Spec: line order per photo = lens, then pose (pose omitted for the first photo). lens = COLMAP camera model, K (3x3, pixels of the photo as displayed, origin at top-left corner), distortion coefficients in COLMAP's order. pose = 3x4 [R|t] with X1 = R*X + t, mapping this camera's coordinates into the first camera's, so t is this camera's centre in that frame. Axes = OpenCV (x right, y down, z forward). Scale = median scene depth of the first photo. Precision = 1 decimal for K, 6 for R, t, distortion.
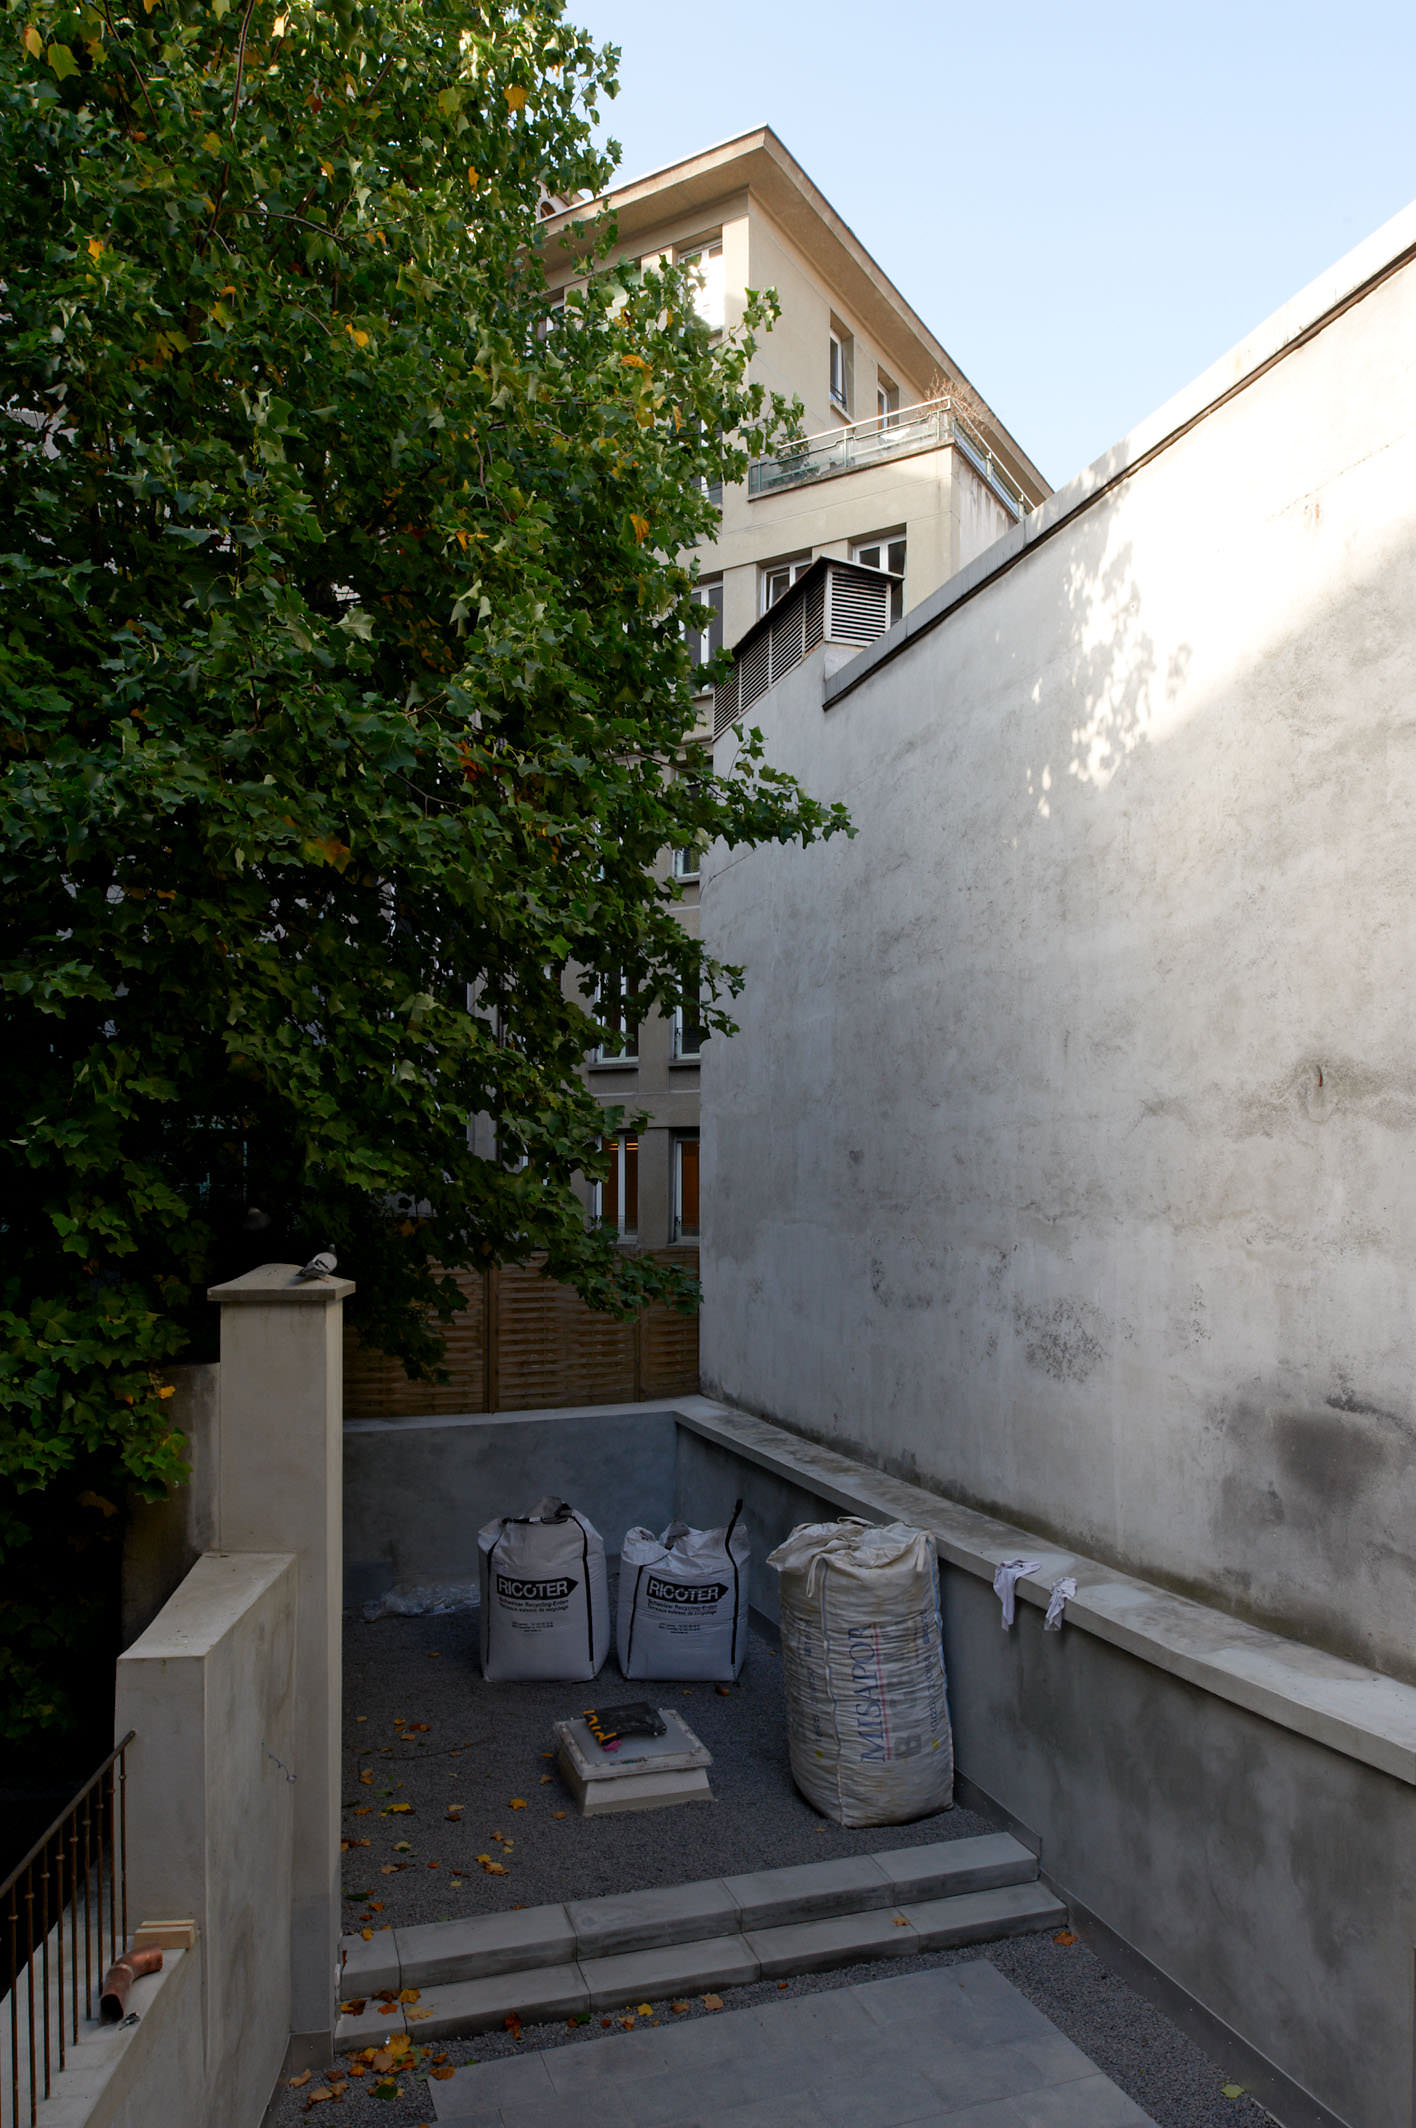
lens RADIAL K [[1483.1, 0, 708.0], [0, 1483.1, 1090.2], [0, 0, 1]] dist [-0.004747, -0.001948]
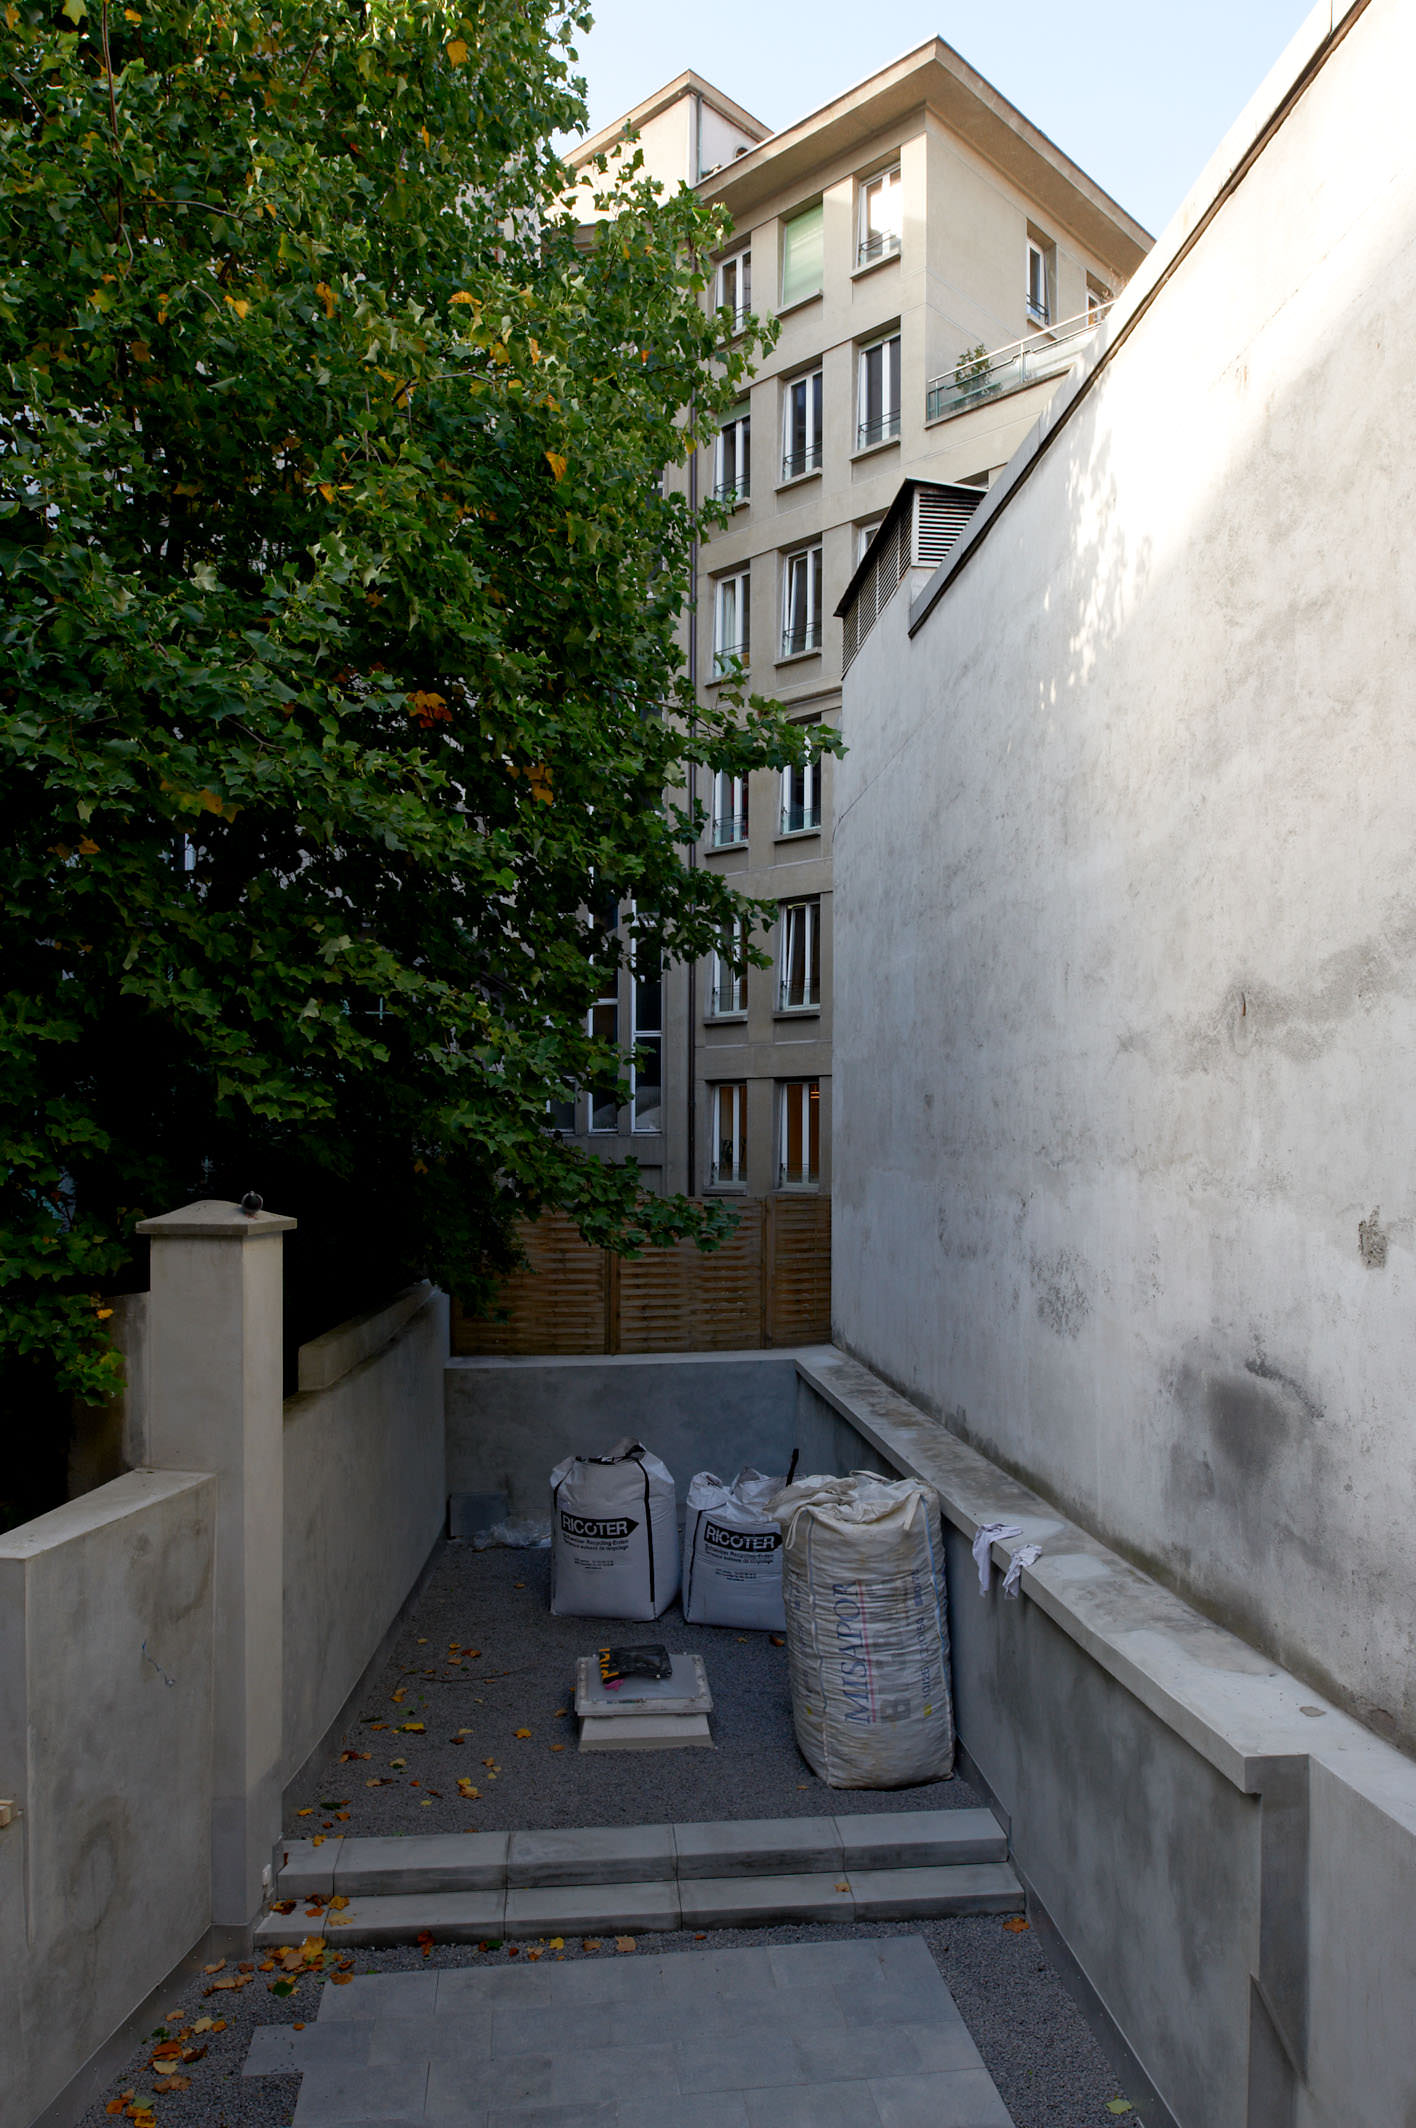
lens RADIAL K [[1482.4, 0, 708.0], [0, 1482.4, 1064.0], [0, 0, 1]] dist [-0.006409, -0.001283]
pose [[0.975817, -0.008036, -0.218440, 0.243089], [0.011176, 0.999851, 0.013141, 0.009421], [0.218301, -0.015264, 0.975762, 0.042971]]
